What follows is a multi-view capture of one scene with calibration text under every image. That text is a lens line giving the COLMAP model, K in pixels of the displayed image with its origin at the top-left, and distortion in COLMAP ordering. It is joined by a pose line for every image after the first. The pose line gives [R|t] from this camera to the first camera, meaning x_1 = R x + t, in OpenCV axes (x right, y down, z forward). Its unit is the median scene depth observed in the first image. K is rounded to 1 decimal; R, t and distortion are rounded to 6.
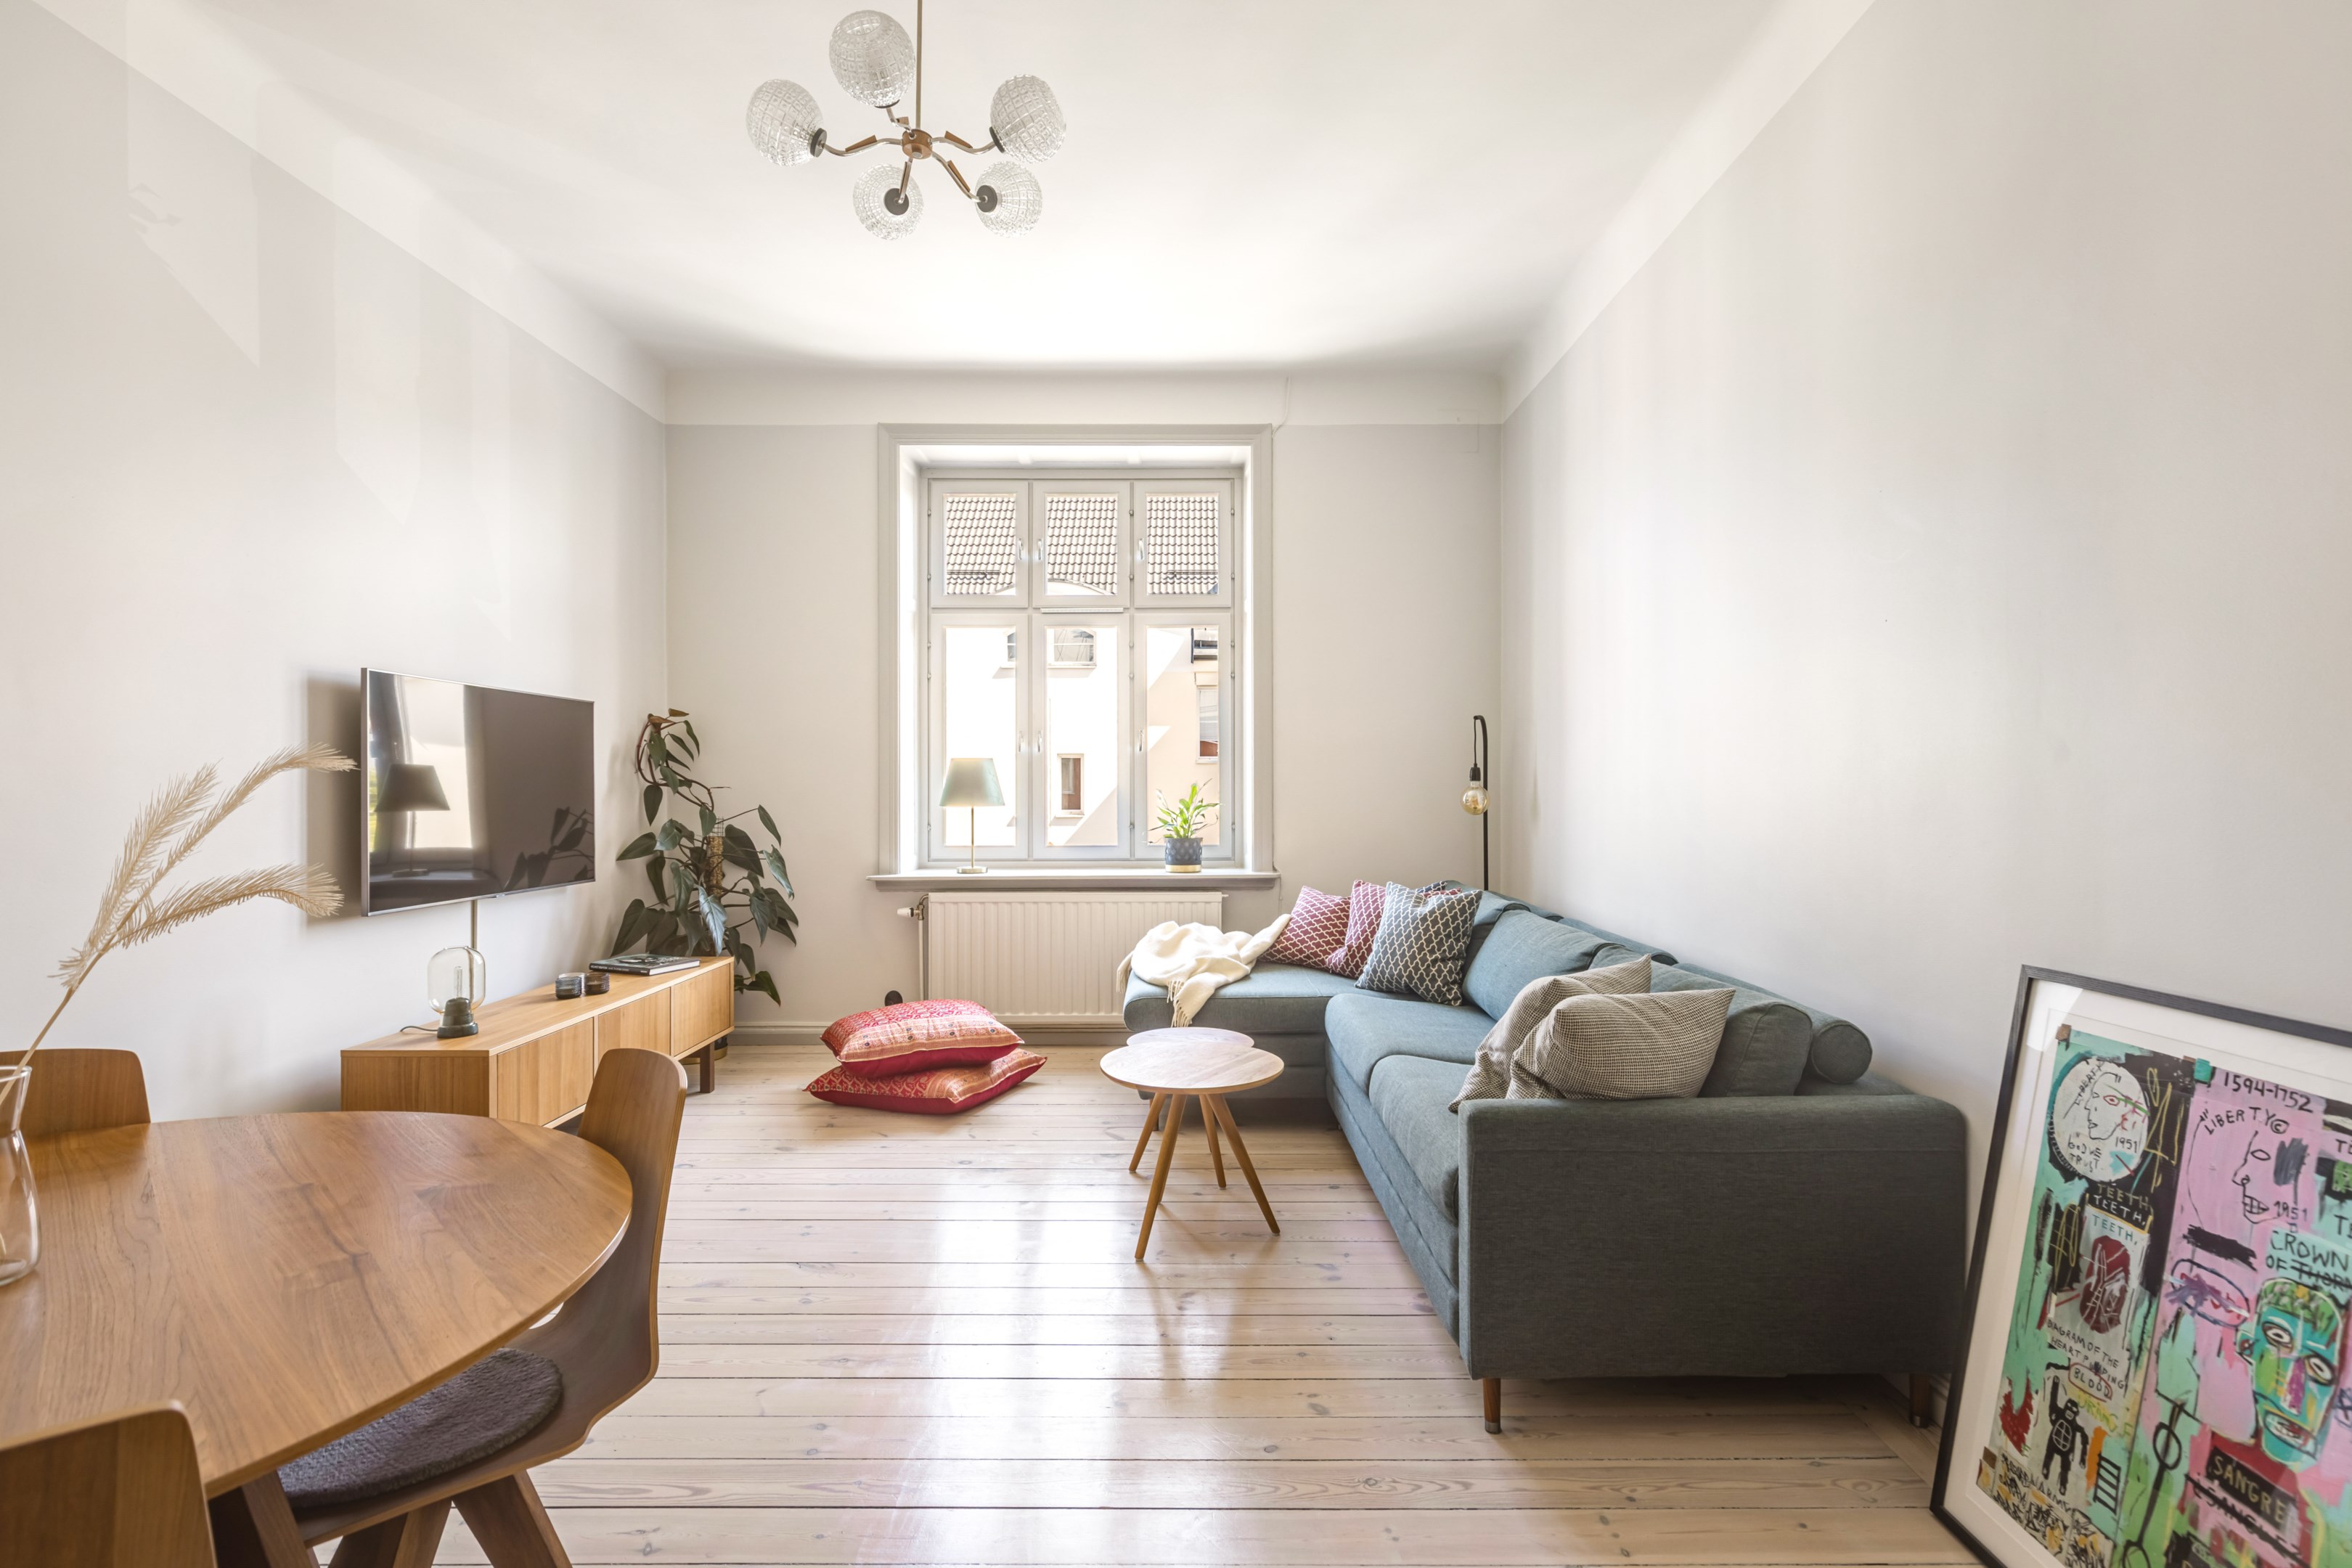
lens RADIAL K [[1136.3, 0, 1191.1], [0, 1136.3, 776.9], [0, 0, 1]] dist [0.003882, -0.000484]
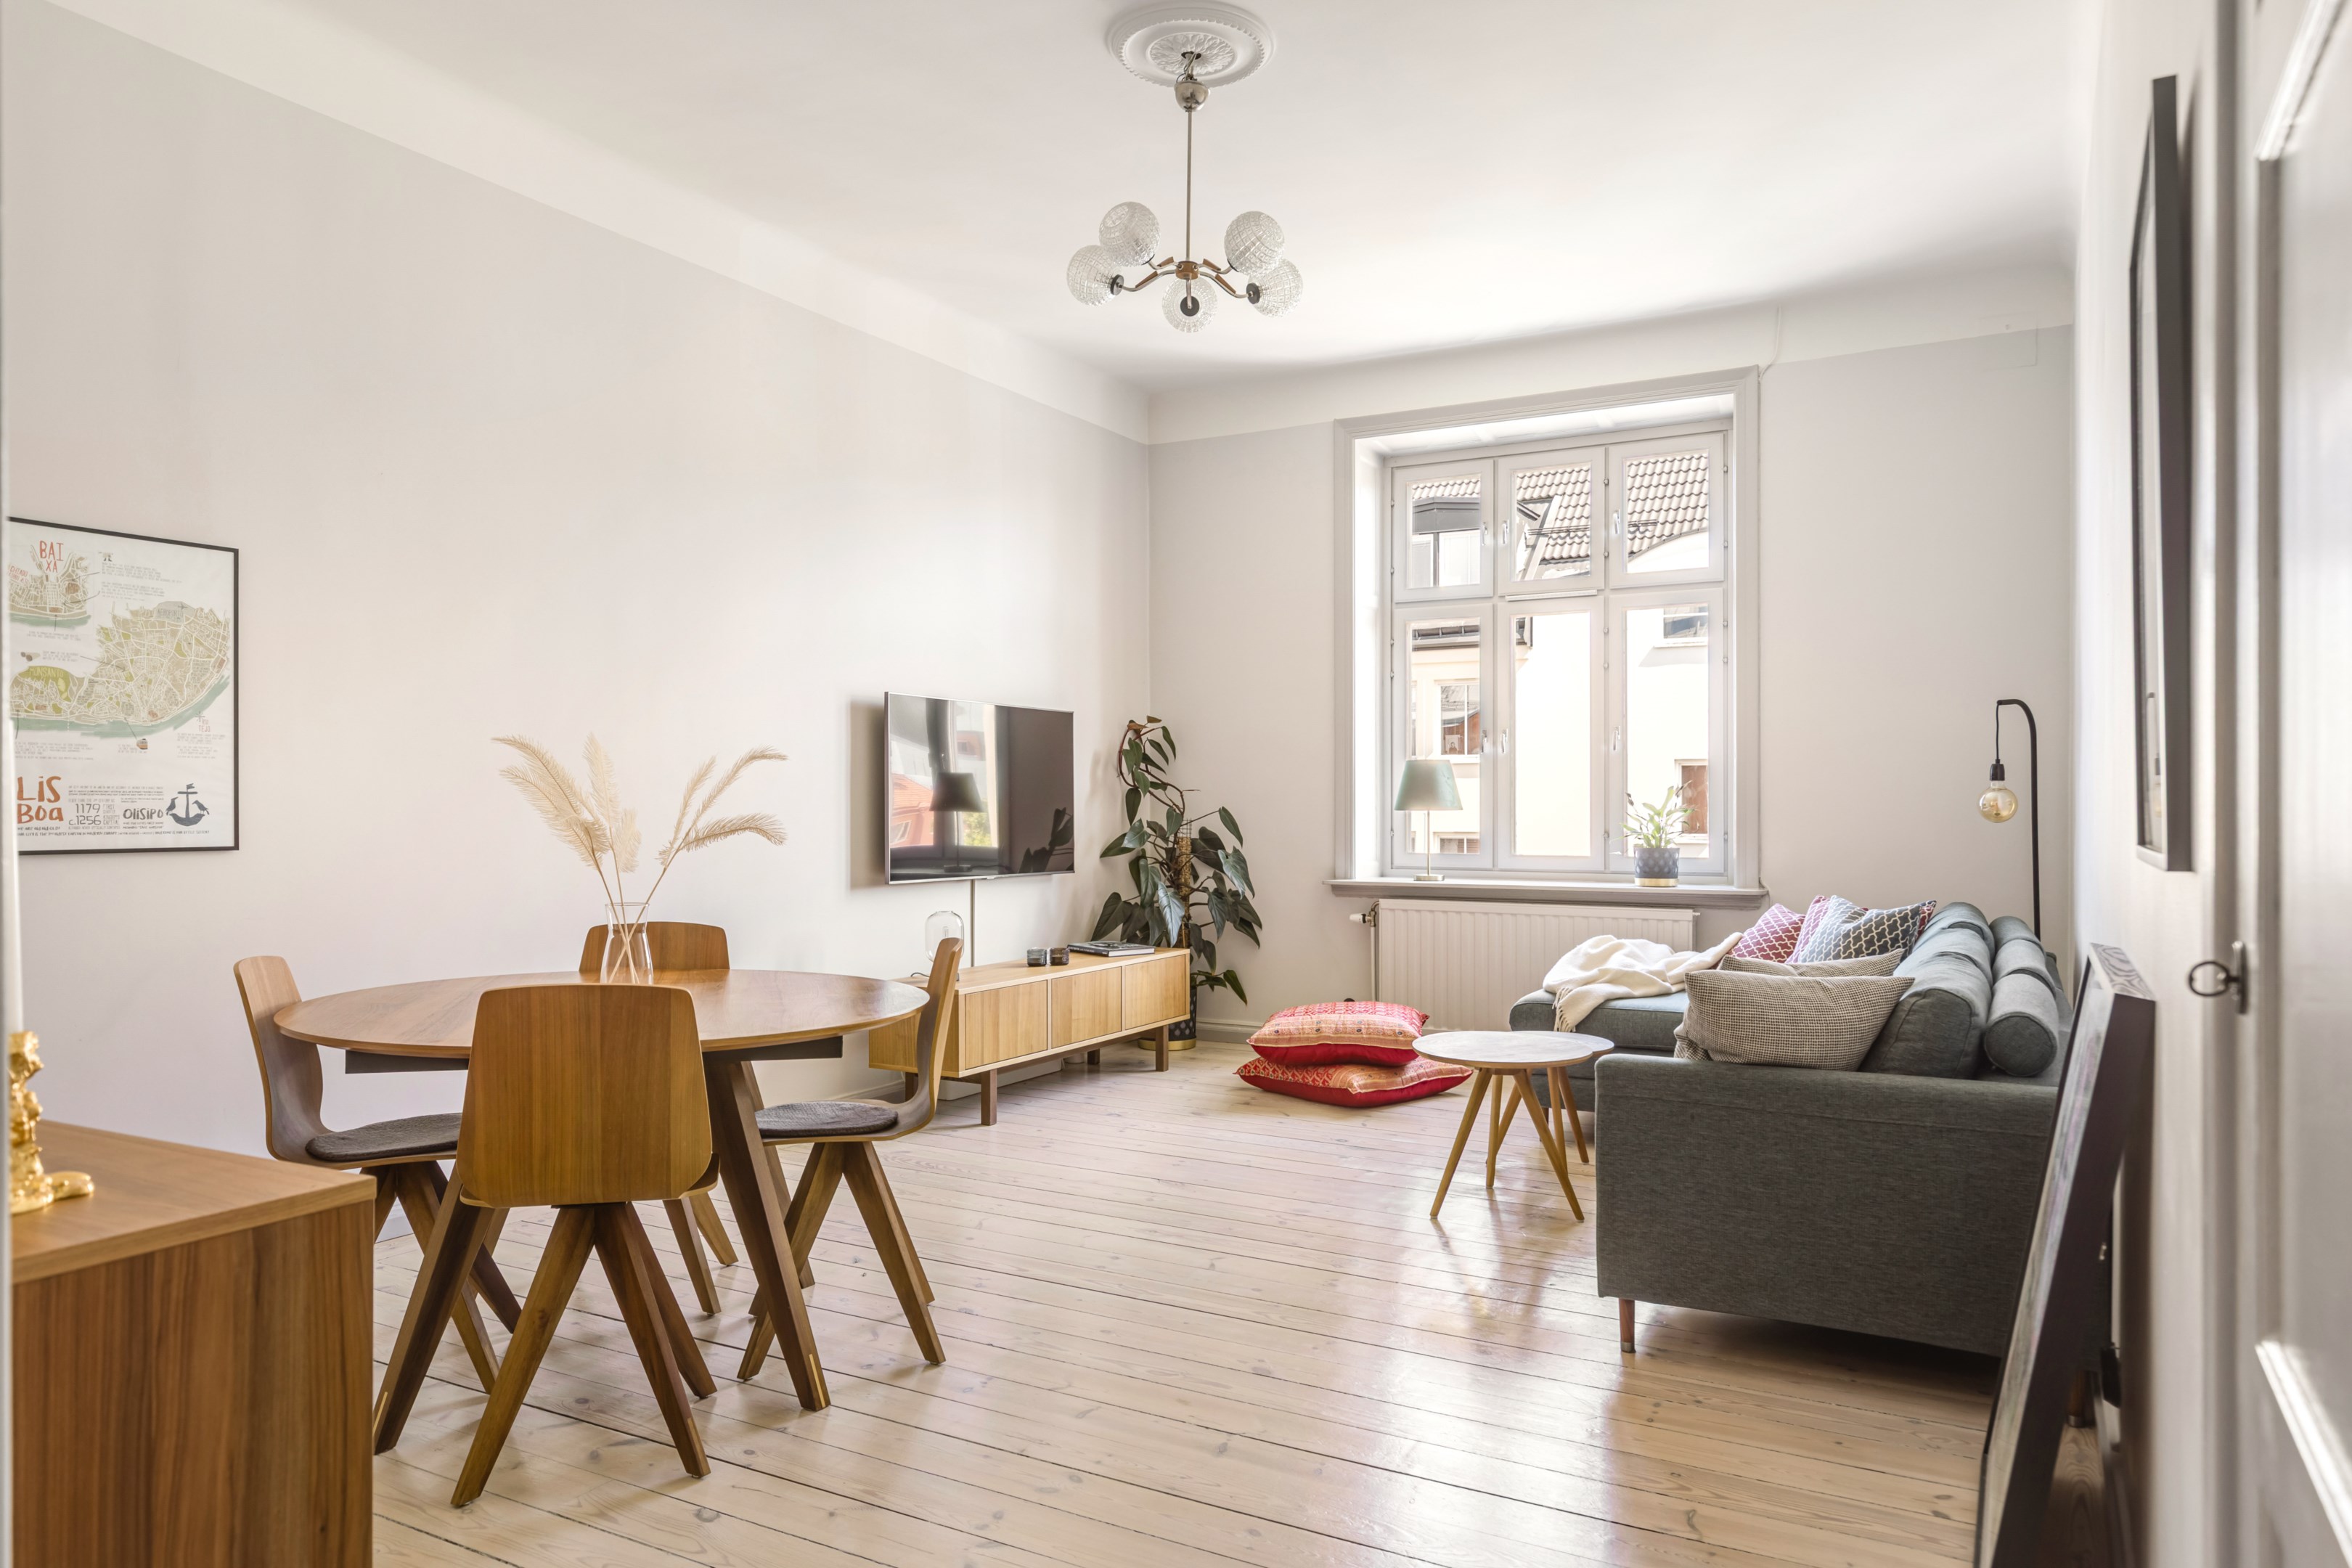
lens RADIAL K [[1514.8, 0, 1185.3], [0, 1514.8, 803.7], [0, 0, 1]] dist [0.004840, 0.000857]
pose [[0.873416, 0.003958, -0.486959, 0.286644], [-0.000831, 0.999978, 0.006637, 0.013957], [0.486974, -0.005393, 0.873400, -0.237100]]
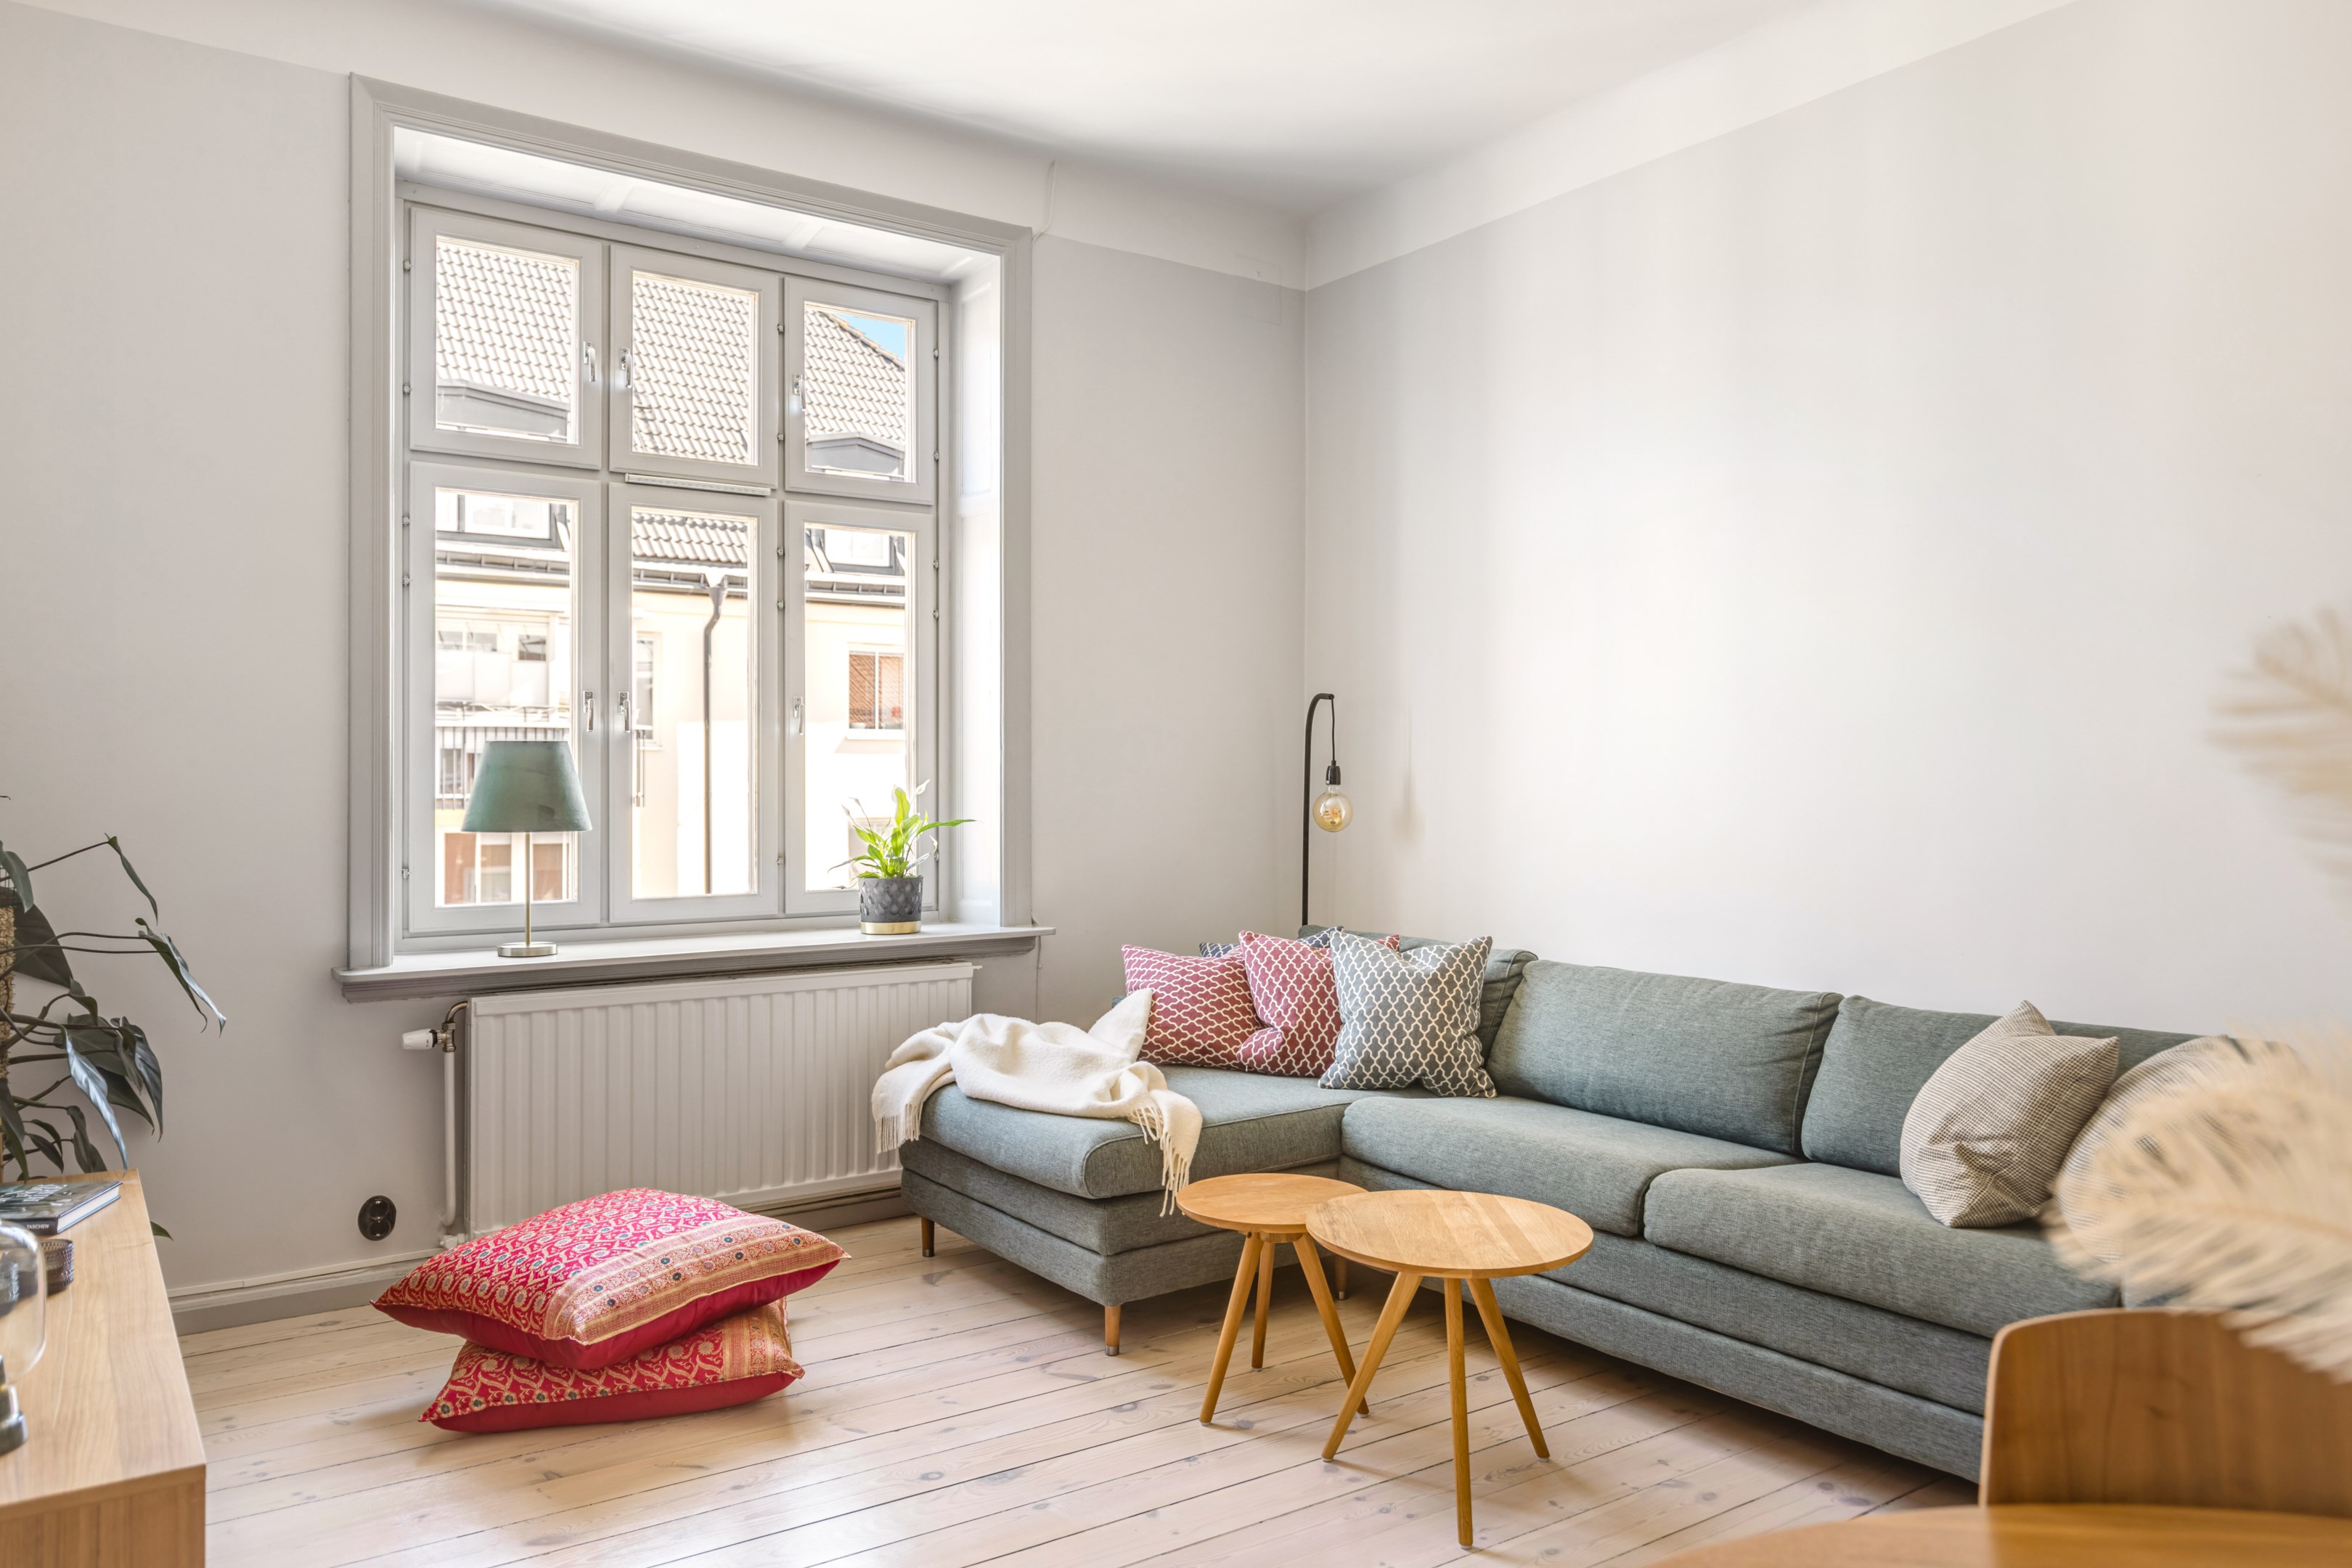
lens RADIAL K [[1625.7, 0, 1176.0], [0, 1625.7, 784.0], [0, 0, 1]] dist [-0.003464, -0.004050]
pose [[0.816855, 0.001600, 0.576841, -0.447409], [-0.004405, 0.999984, 0.003465, -0.000268], [-0.576827, -0.005371, 0.816849, 0.232295]]
